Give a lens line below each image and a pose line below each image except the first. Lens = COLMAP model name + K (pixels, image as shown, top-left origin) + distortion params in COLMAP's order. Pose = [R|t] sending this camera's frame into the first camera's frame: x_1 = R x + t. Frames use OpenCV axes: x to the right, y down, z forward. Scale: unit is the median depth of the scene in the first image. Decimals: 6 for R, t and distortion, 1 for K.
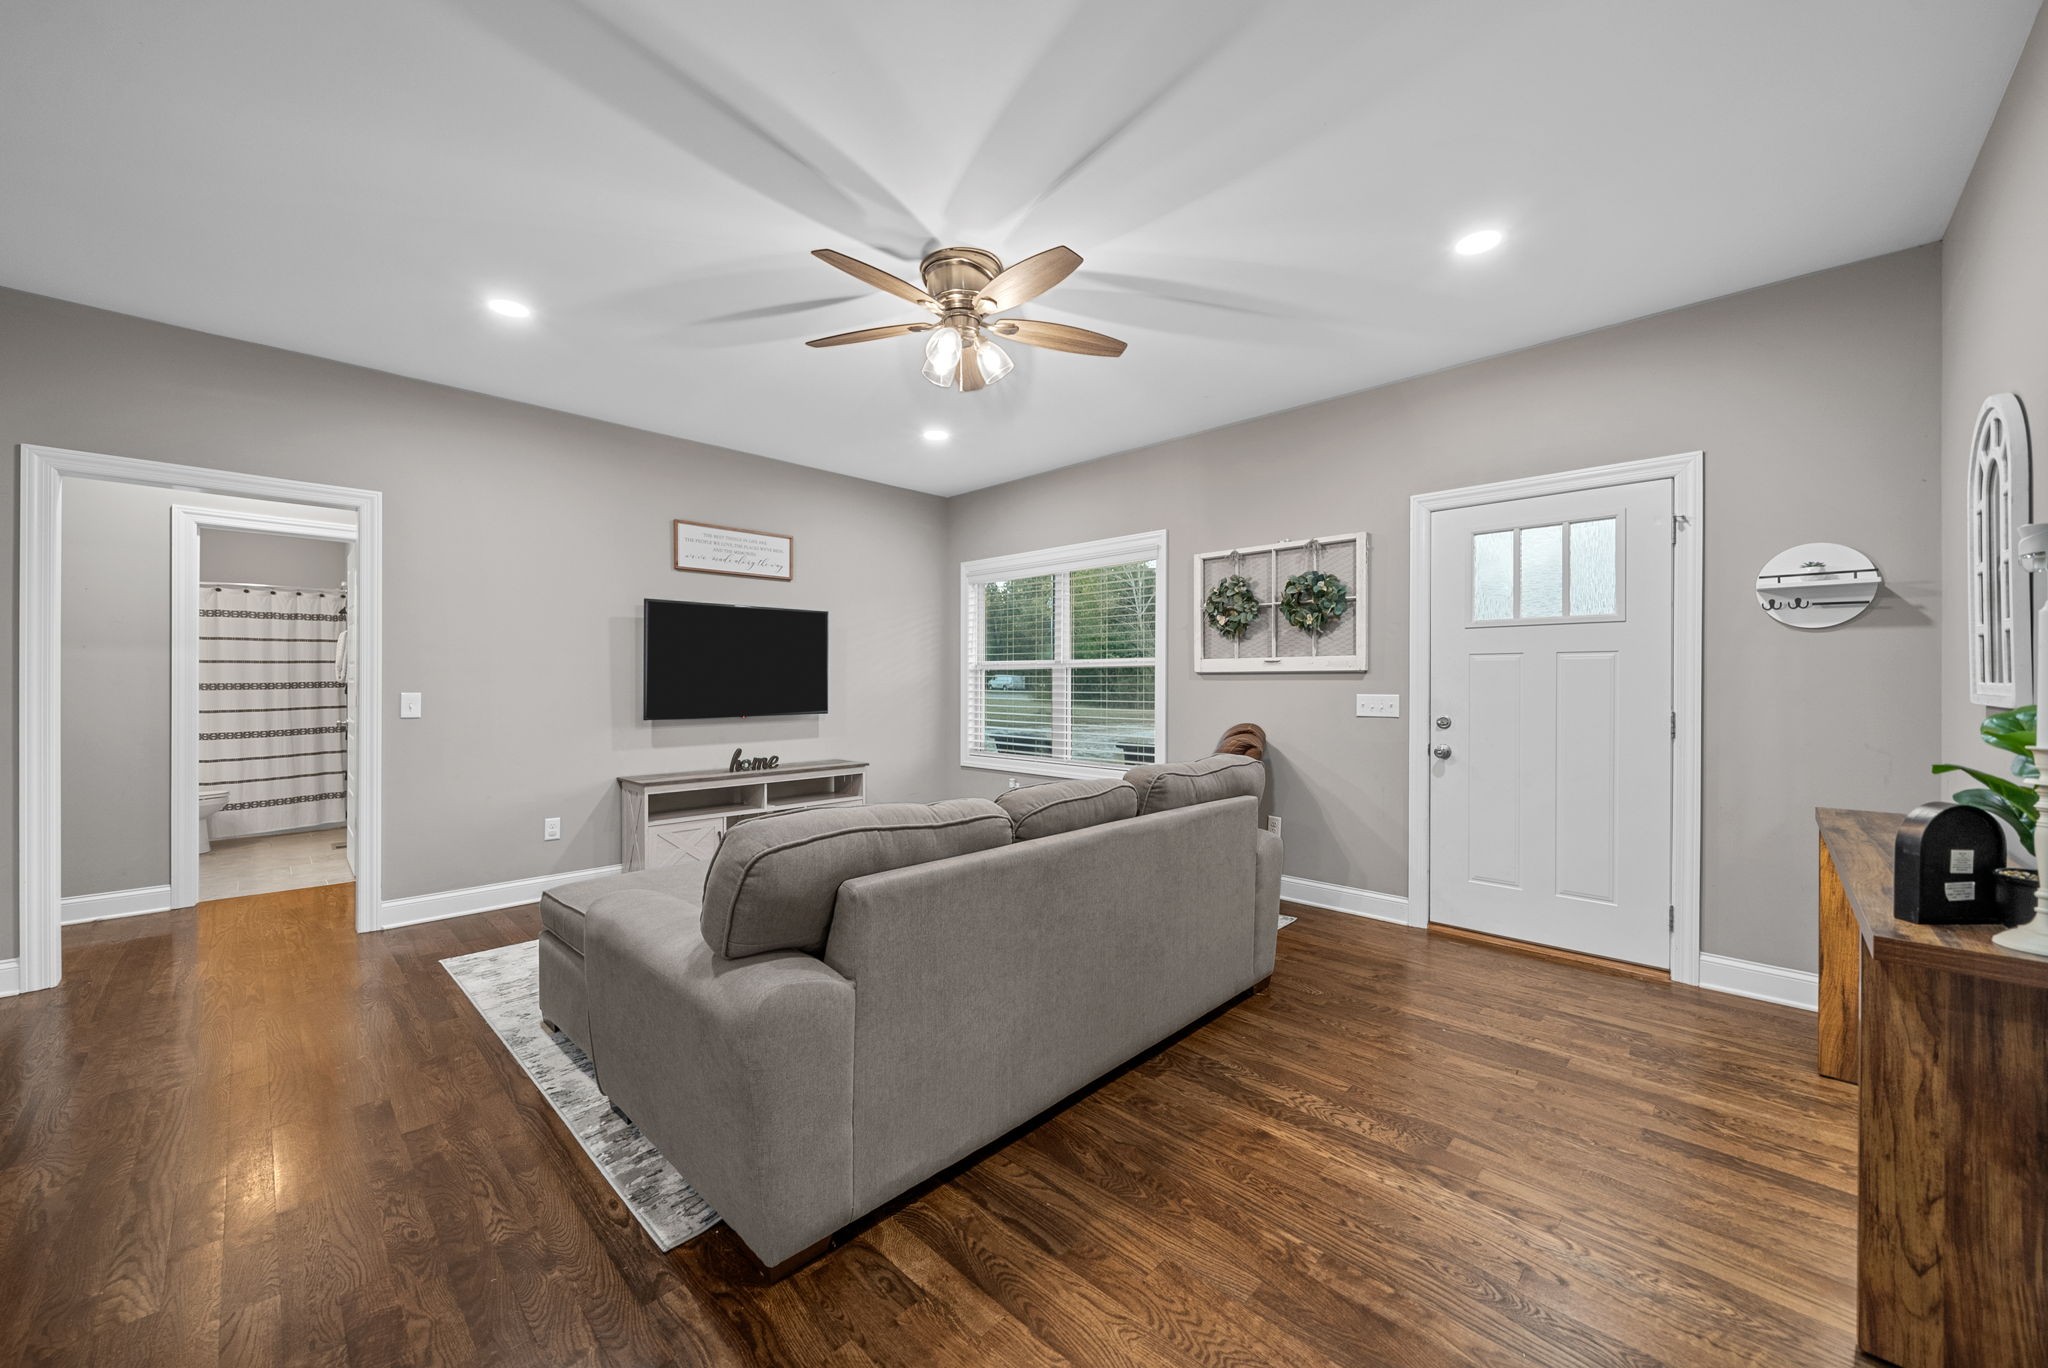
lens RADIAL K [[767.8, 0, 1020.1], [0, 767.8, 681.9], [0, 0, 1]] dist [-0.006310, 0.000666]
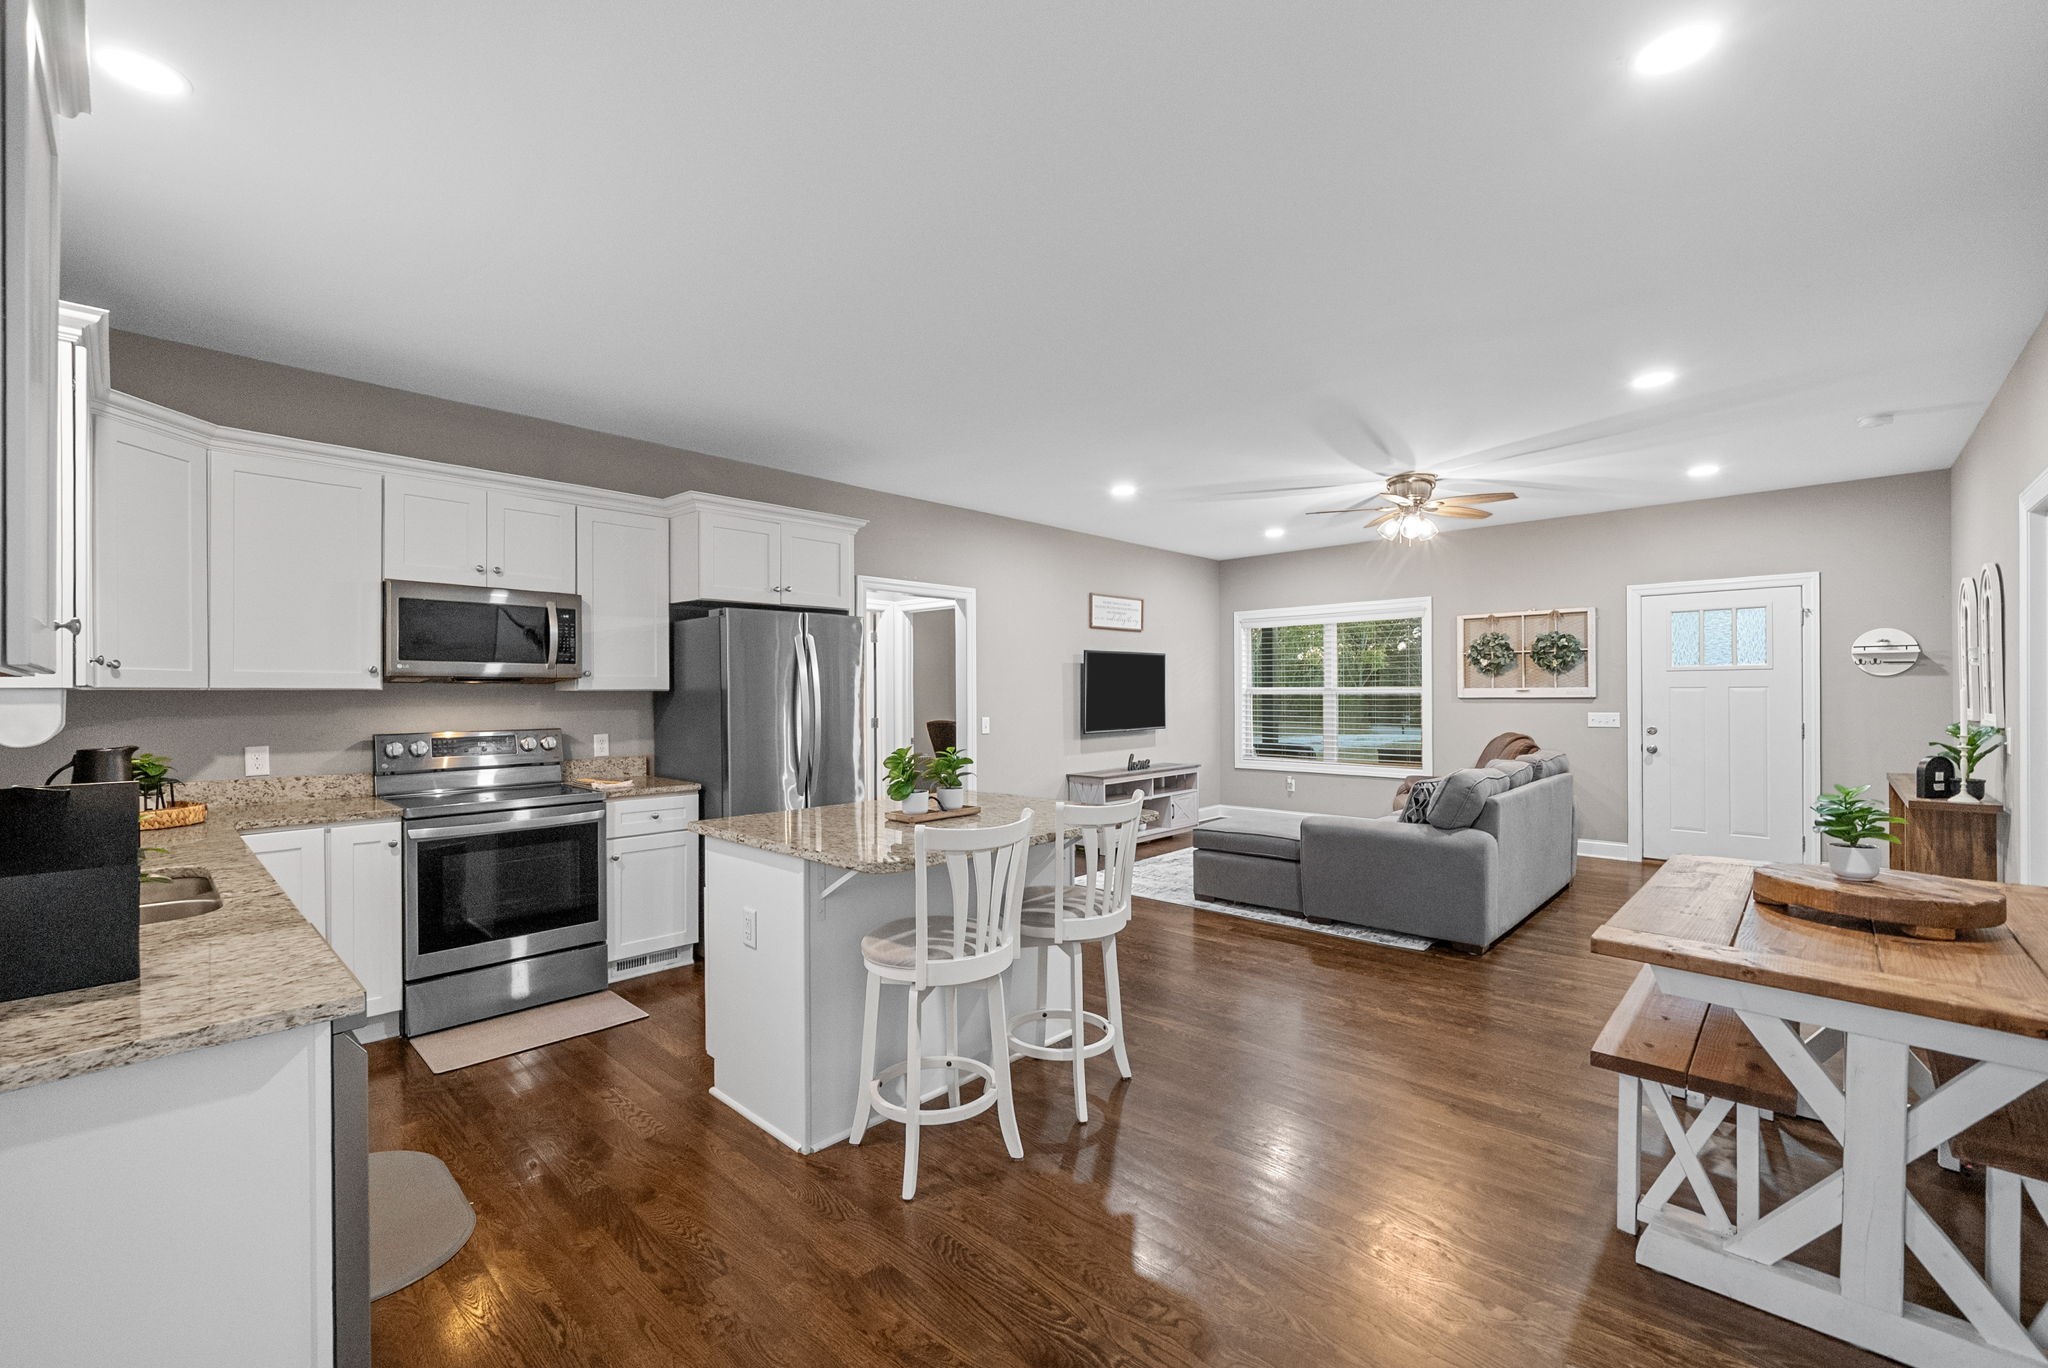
lens RADIAL K [[859.3, 0, 1017.8], [0, 859.3, 688.3], [0, 0, 1]] dist [0.000227, 0.000321]
pose [[0.999796, -0.008423, 0.018382, -0.699435], [0.008506, 0.999954, -0.004458, -0.033029], [-0.018344, 0.004613, 0.999821, -0.665156]]
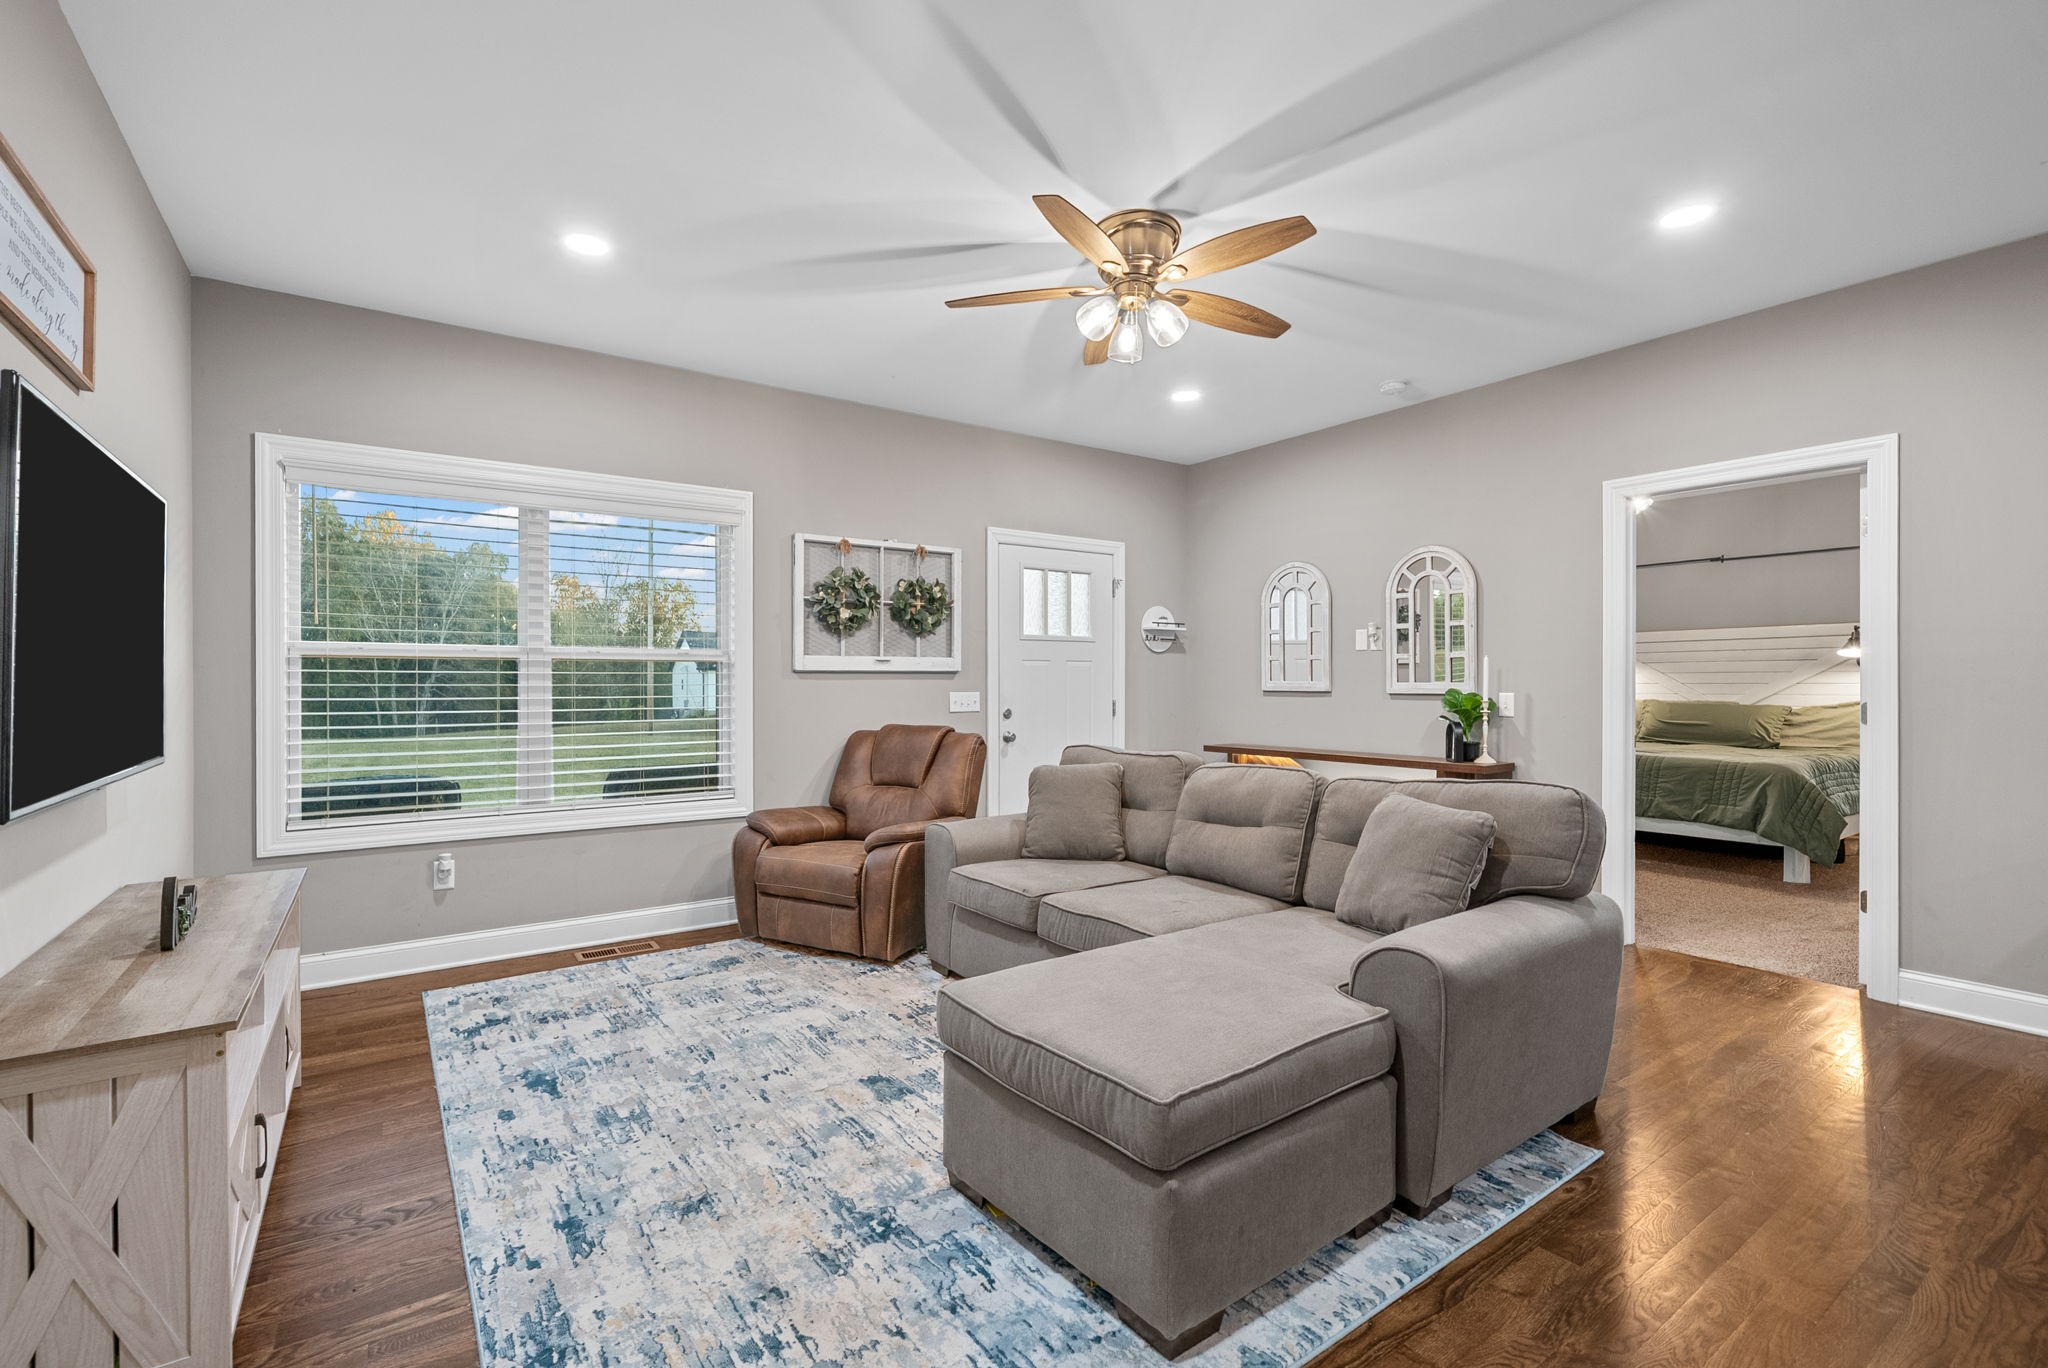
lens RADIAL K [[899.4, 0, 1002.0], [0, 899.4, 684.4], [0, 0, 1]] dist [0.002875, -0.000446]
pose [[0.187582, -0.002912, 0.982245, -0.794746], [0.000068, 0.999996, 0.002951, 0.000434], [-0.982249, -0.000486, 0.187581, 0.650019]]
